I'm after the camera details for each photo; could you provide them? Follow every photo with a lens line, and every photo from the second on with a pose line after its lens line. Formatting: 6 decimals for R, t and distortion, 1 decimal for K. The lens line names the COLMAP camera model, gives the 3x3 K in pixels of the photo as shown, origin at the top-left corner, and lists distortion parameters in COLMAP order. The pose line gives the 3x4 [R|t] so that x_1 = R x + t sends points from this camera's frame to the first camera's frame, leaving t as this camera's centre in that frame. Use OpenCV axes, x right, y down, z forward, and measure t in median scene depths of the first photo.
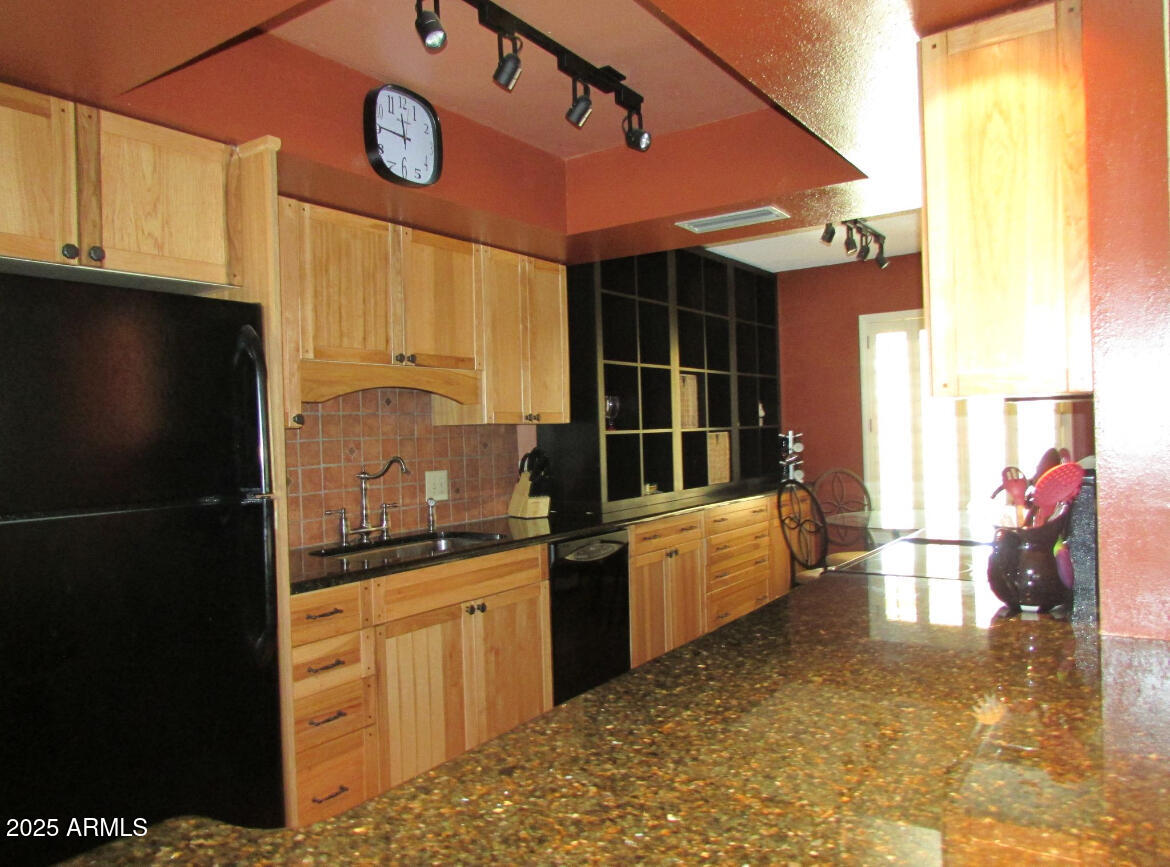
lens RADIAL K [[858.8, 0, 585.5], [0, 858.8, 434.3], [0, 0, 1]] dist [-0.000435, 0.010095]
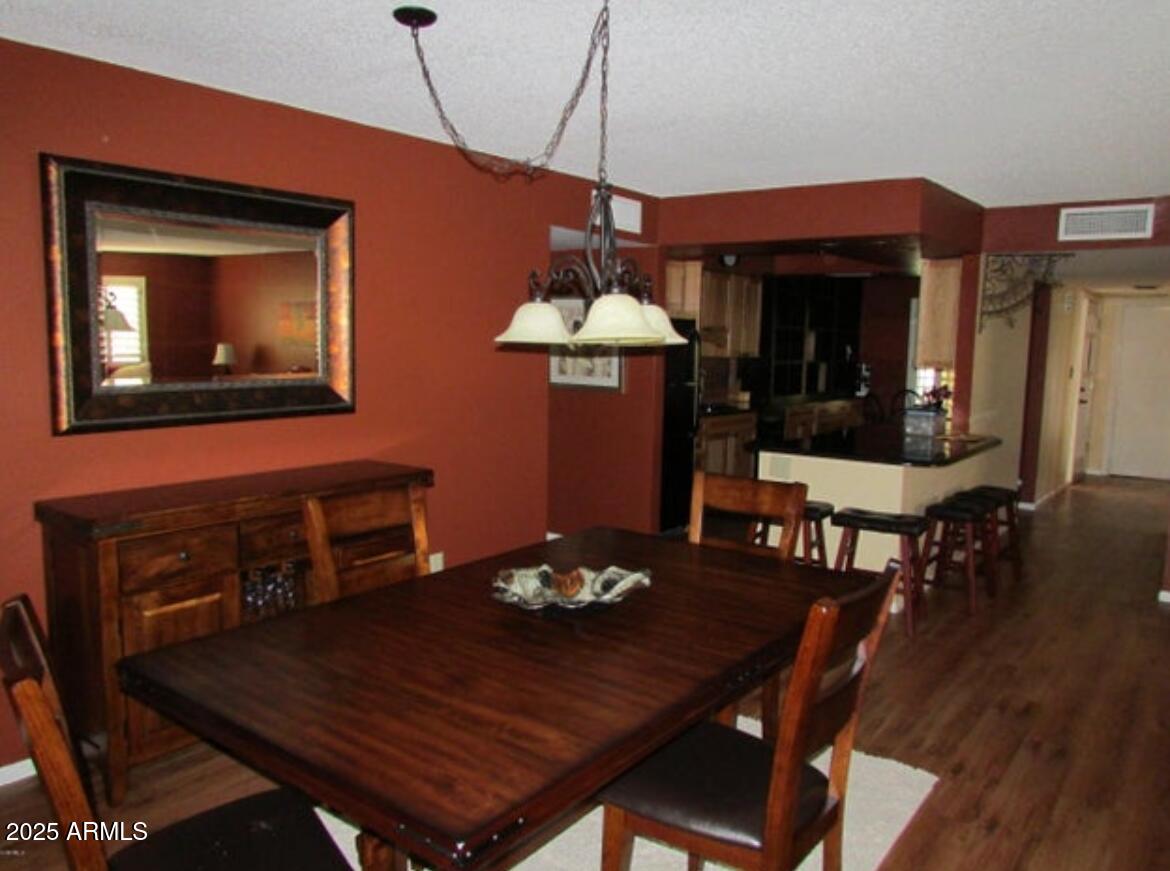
lens RADIAL K [[858.8, 0, 585.6], [0, 858.8, 433.8], [0, 0, 1]] dist [-0.000435, 0.010095]
pose [[0.996593, 0.059027, -0.057599, -0.300911], [-0.052423, 0.992536, 0.110112, -0.035240], [0.063669, -0.106717, 0.992249, -1.082677]]
